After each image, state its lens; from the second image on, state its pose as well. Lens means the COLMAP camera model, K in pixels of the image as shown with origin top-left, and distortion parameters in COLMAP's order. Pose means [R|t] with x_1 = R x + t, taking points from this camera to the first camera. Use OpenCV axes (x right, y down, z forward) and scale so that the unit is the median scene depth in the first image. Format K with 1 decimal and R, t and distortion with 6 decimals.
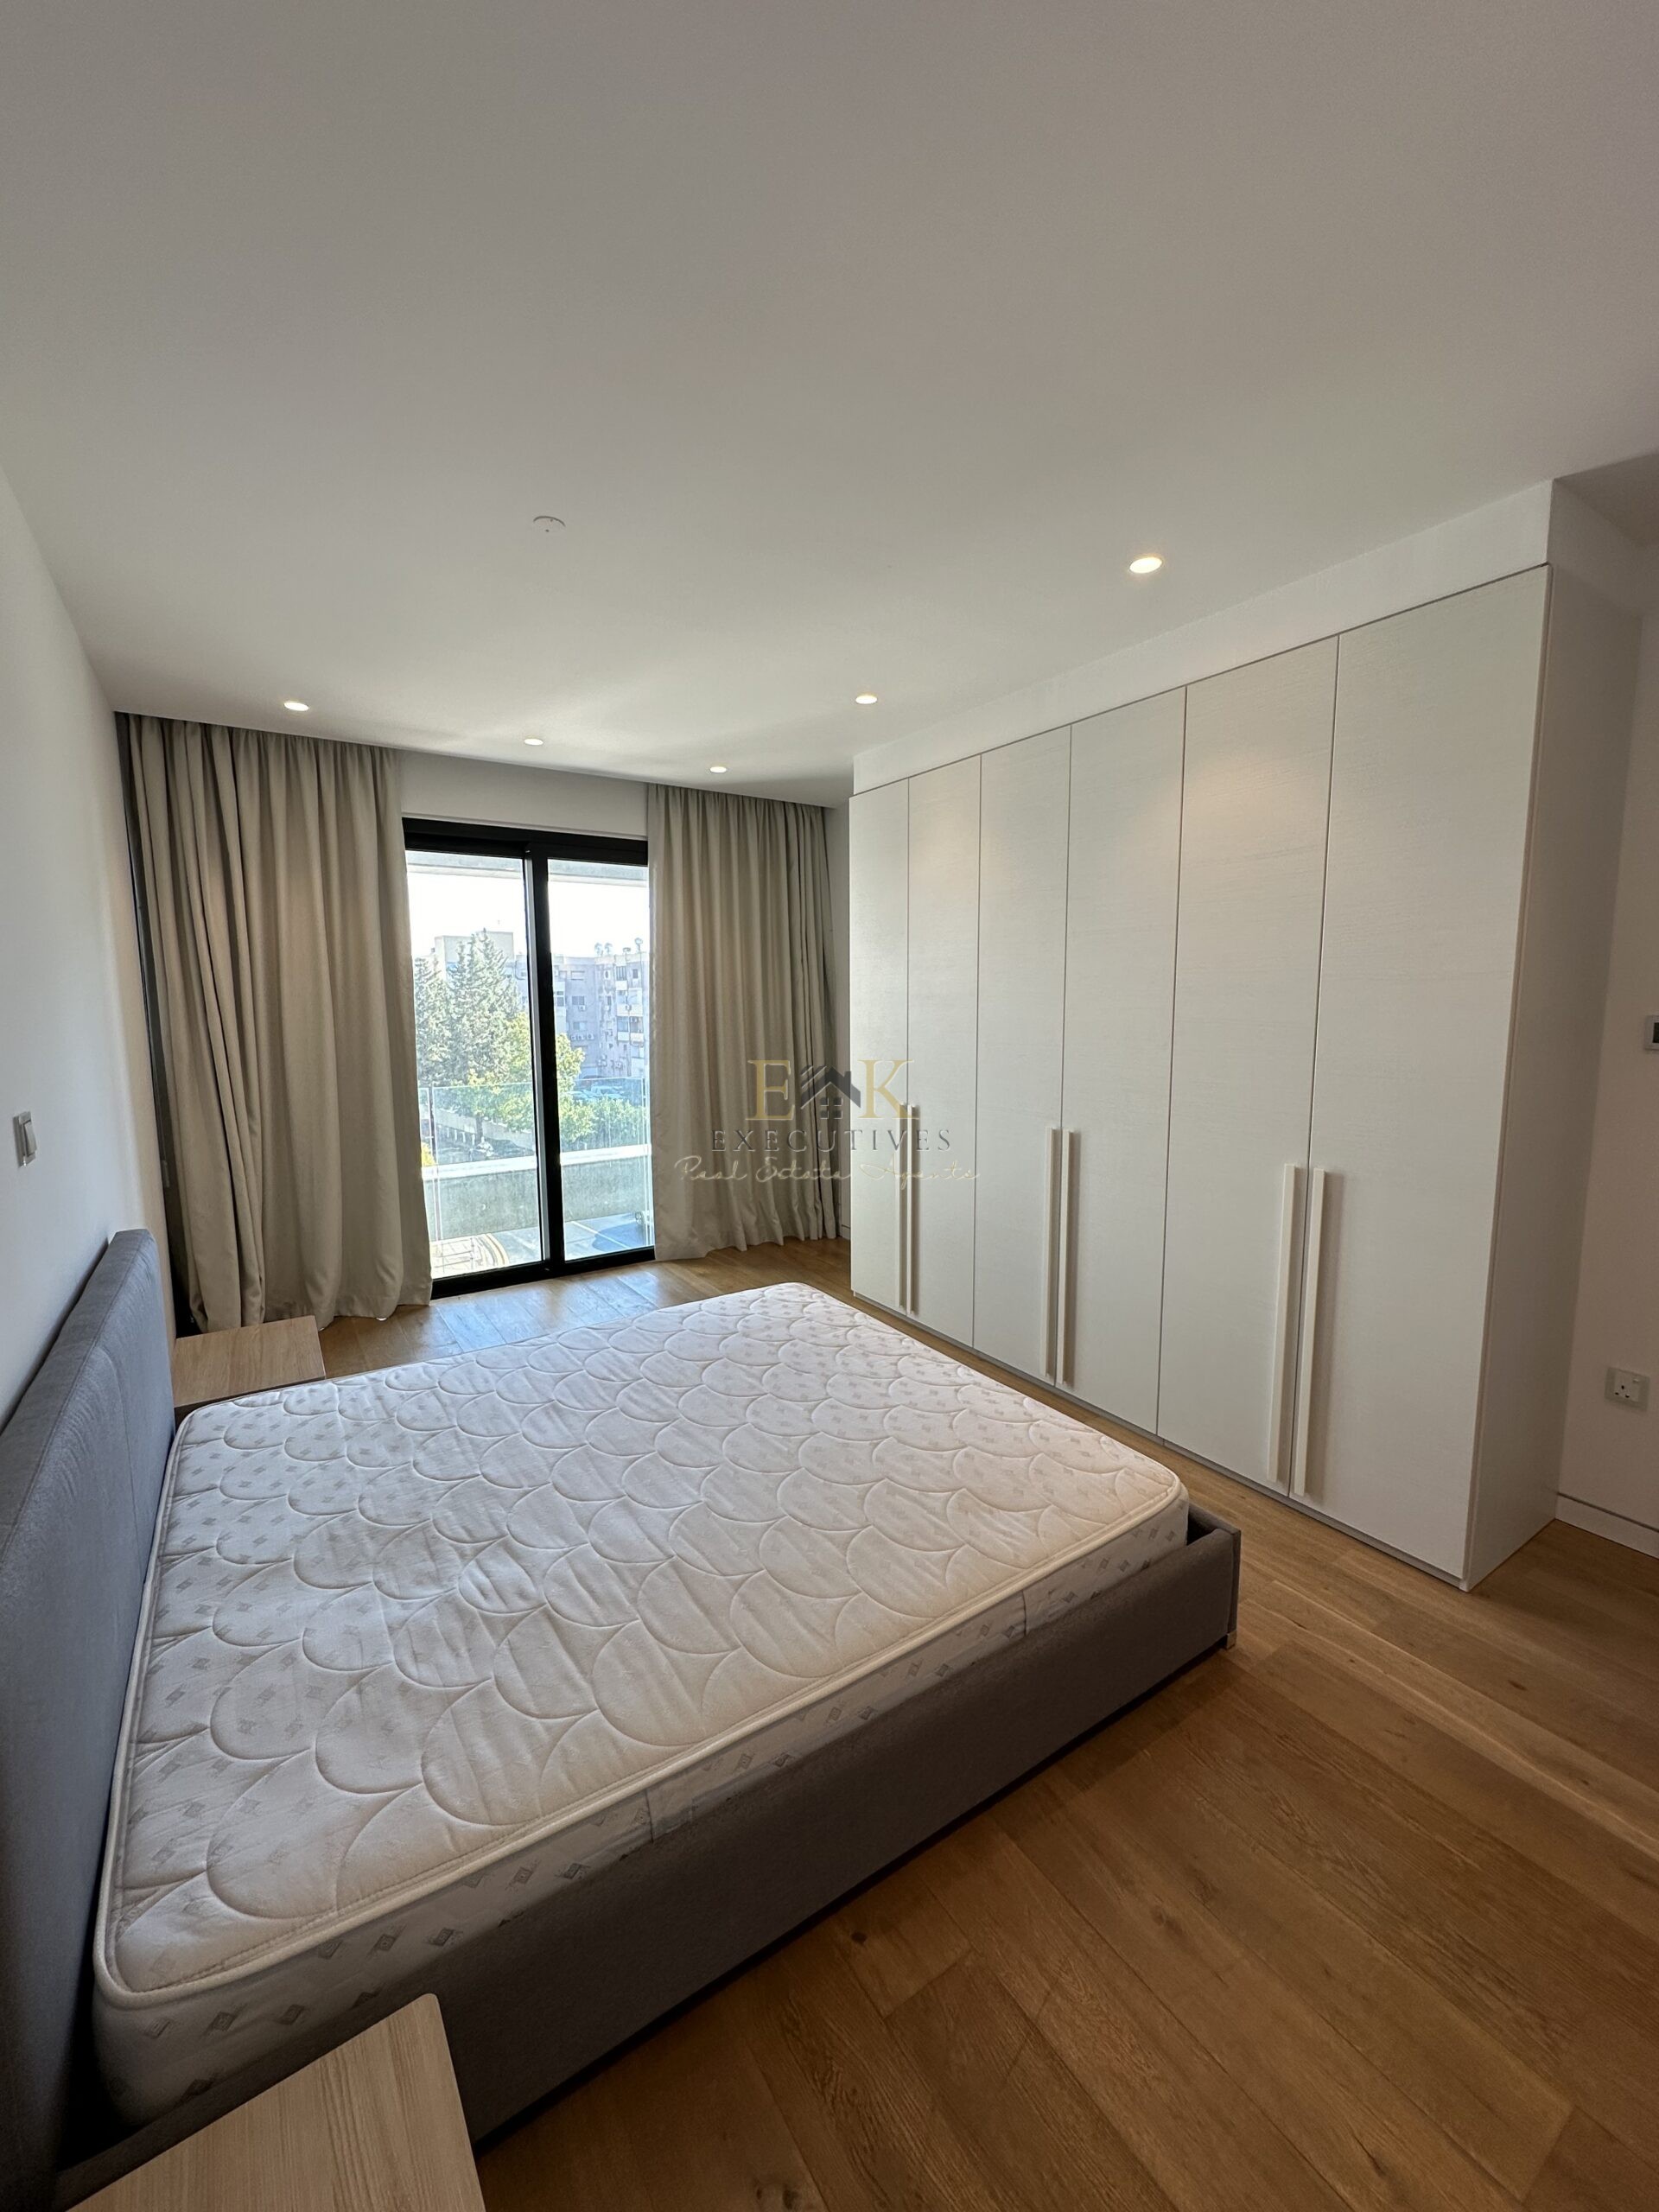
lens RADIAL K [[886.4, 0, 829.5], [0, 886.4, 1106.0], [0, 0, 1]] dist [-0.006816, 0.000643]
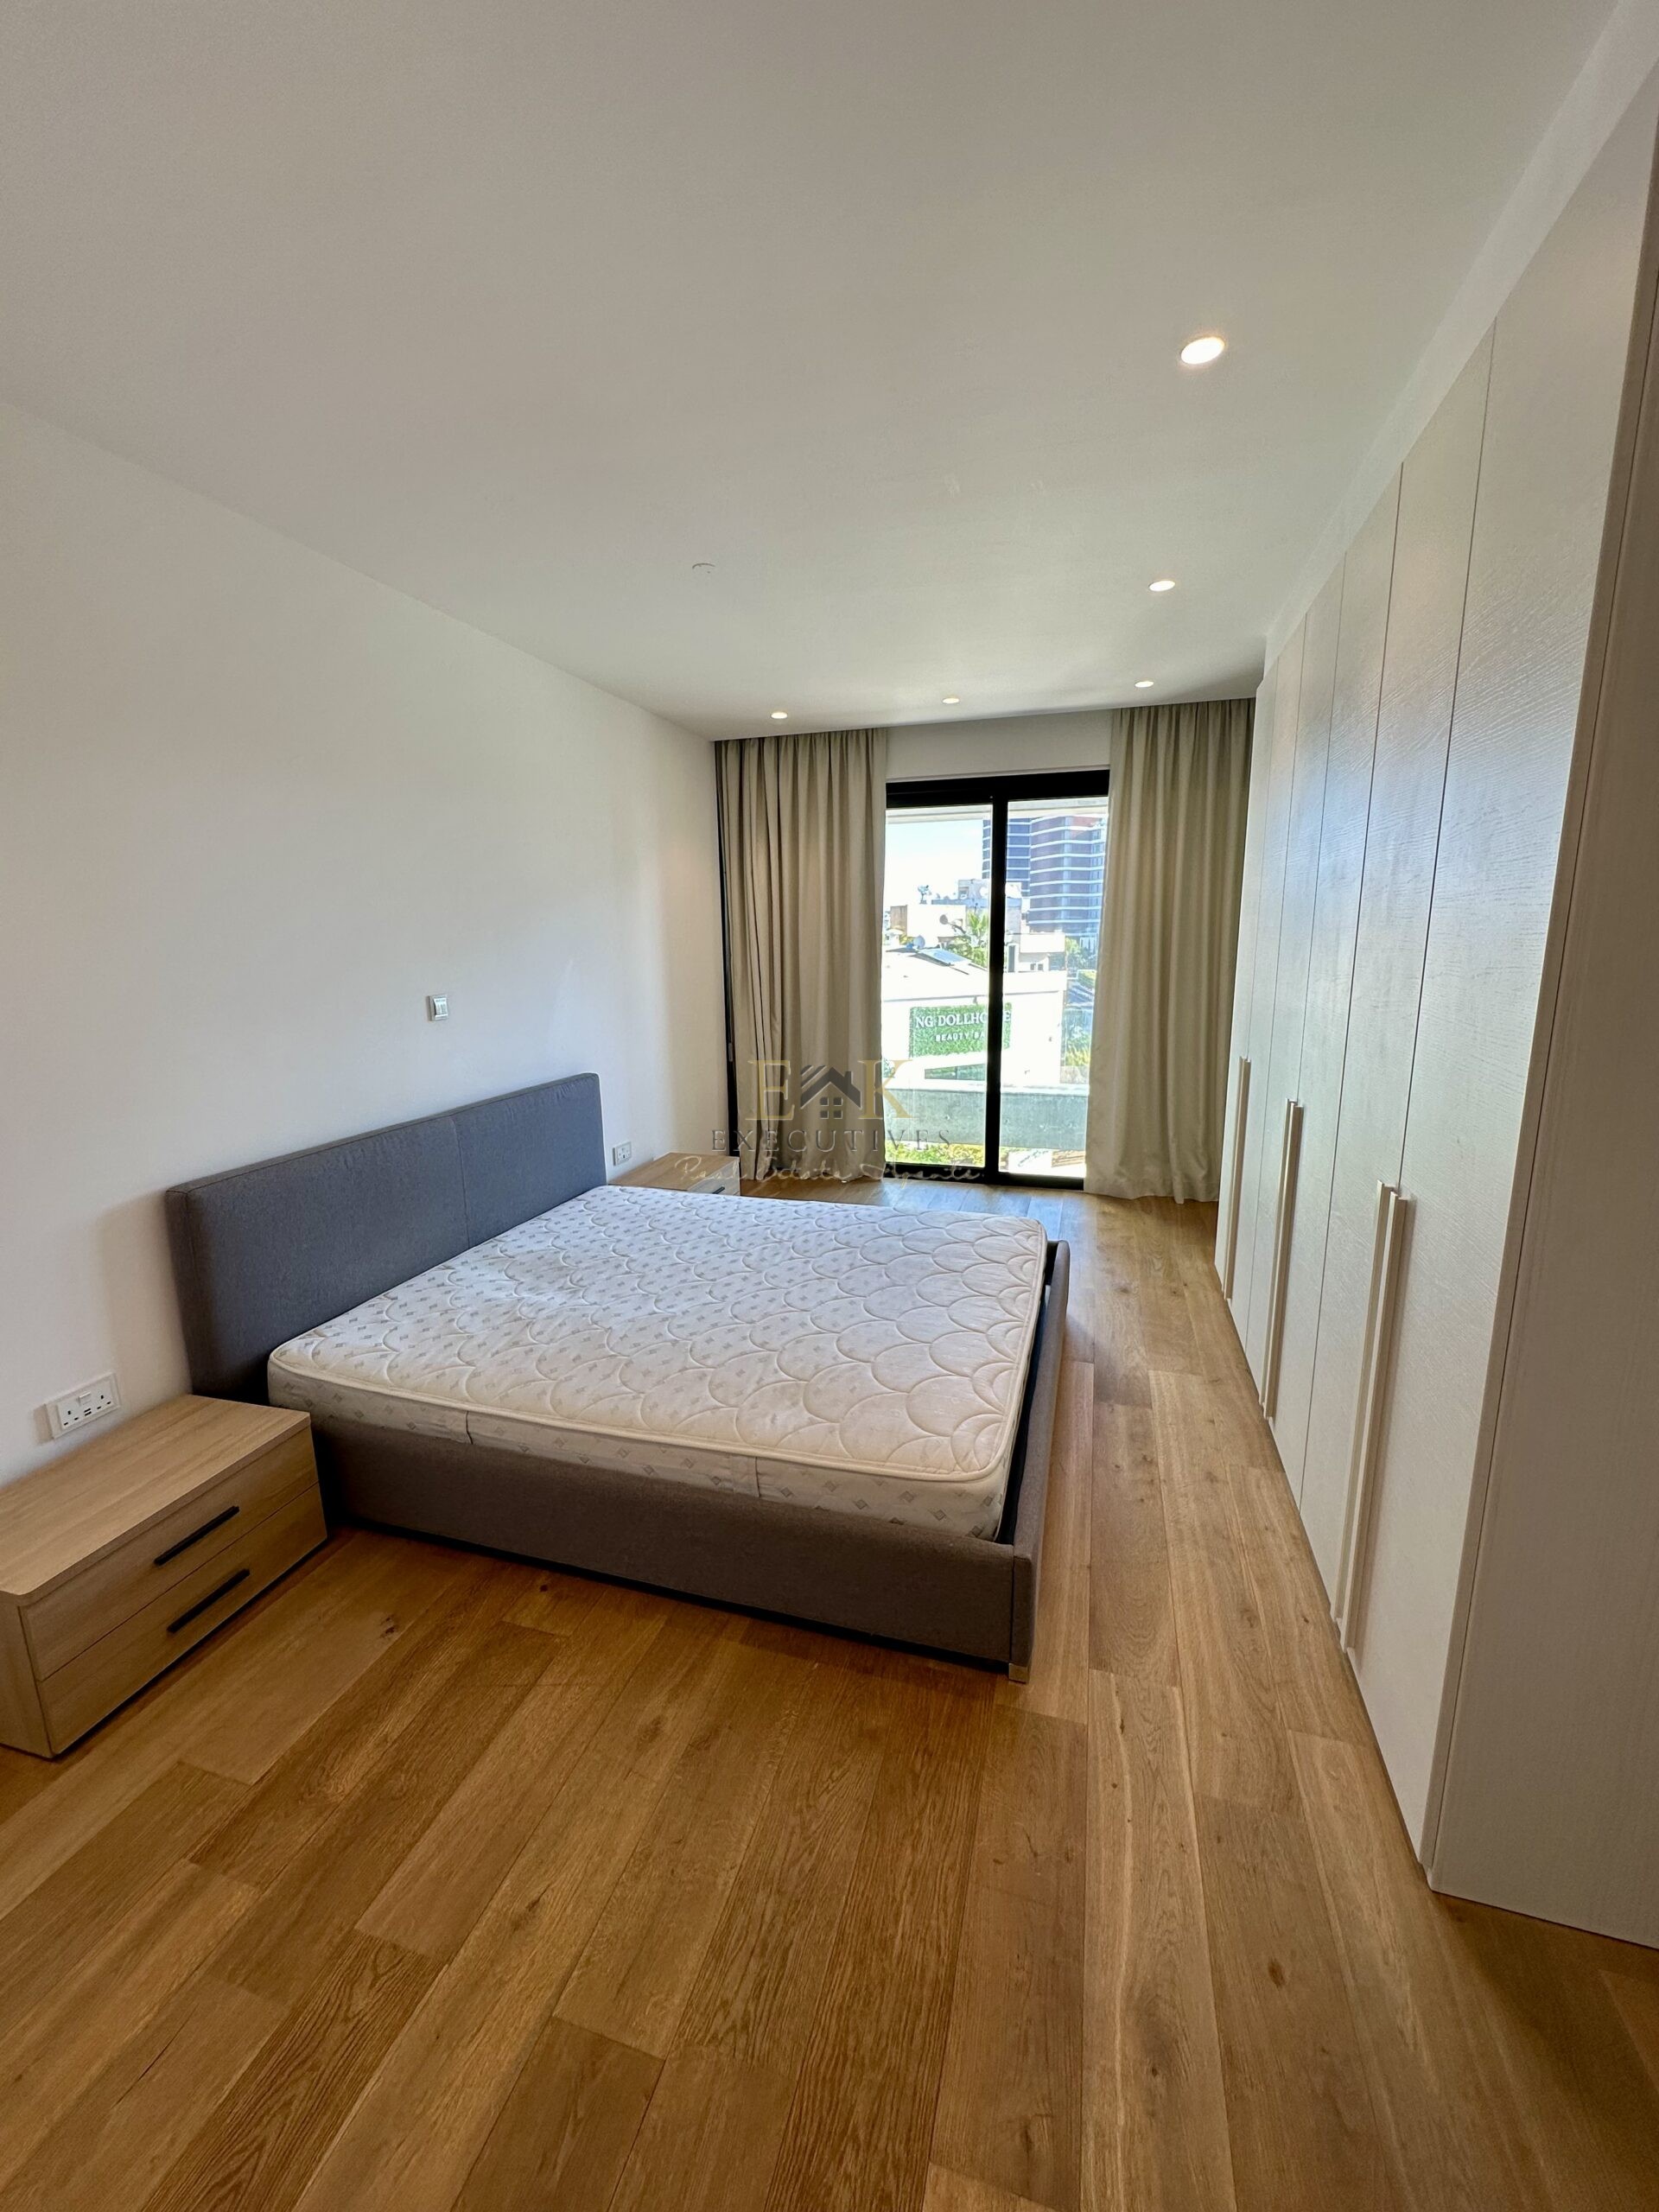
lens RADIAL K [[886.4, 0, 829.5], [0, 886.4, 1106.0], [0, 0, 1]] dist [-0.006816, 0.000643]
pose [[0.635721, 0.145122, -0.758154, 0.909124], [-0.086872, 0.989380, 0.116539, -0.039958], [0.767015, -0.008224, 0.641577, 0.294840]]
